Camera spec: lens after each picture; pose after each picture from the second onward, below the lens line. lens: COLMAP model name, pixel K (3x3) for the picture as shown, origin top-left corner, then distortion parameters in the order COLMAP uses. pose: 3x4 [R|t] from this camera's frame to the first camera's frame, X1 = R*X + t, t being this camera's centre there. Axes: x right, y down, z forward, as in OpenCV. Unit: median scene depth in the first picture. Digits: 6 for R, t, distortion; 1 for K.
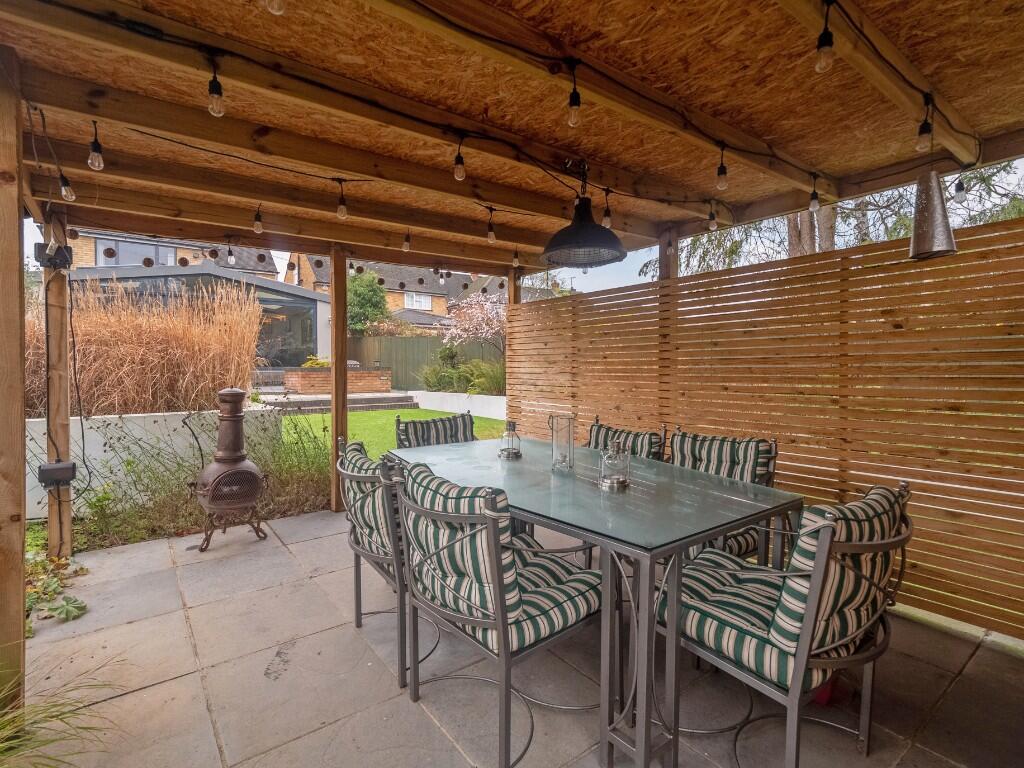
lens RADIAL K [[503.0, 0, 502.7], [0, 503.0, 380.3], [0, 0, 1]] dist [0.013167, -0.003388]
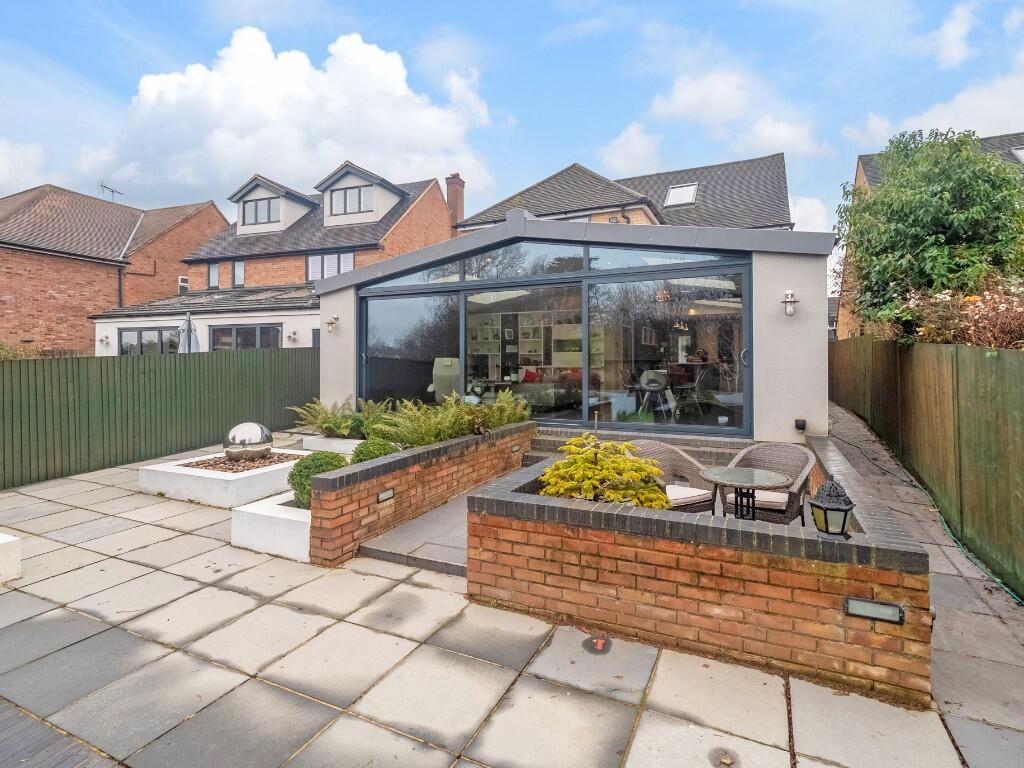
lens RADIAL K [[503.0, 0, 506.5], [0, 503.0, 354.3], [0, 0, 1]] dist [0.013167, -0.003388]
pose [[0.445449, -0.005105, -0.895293, -0.109435], [-0.021161, 0.999644, -0.016229, -0.071787], [0.895057, 0.026175, 0.445182, 0.656224]]
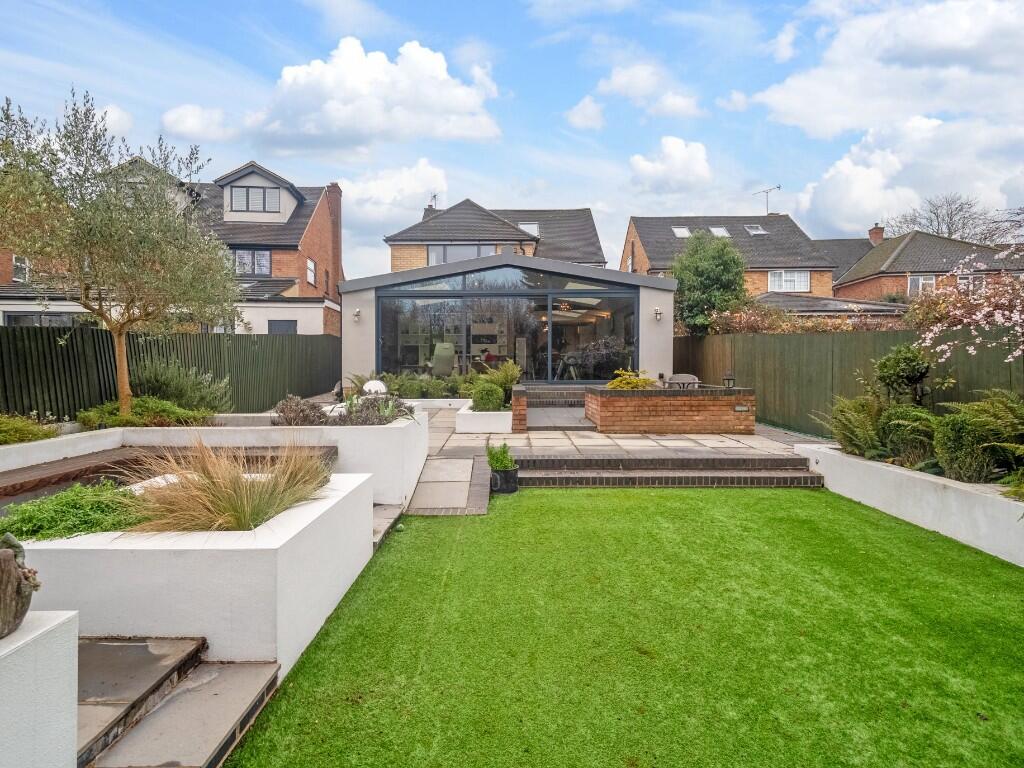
lens RADIAL K [[503.0, 0, 506.4], [0, 503.0, 378.5], [0, 0, 1]] dist [0.013167, -0.003388]
pose [[0.793772, 0.016271, -0.607998, -0.082138], [-0.013004, 0.999868, 0.009781, -0.032857], [0.608077, 0.000143, 0.793878, 0.315279]]
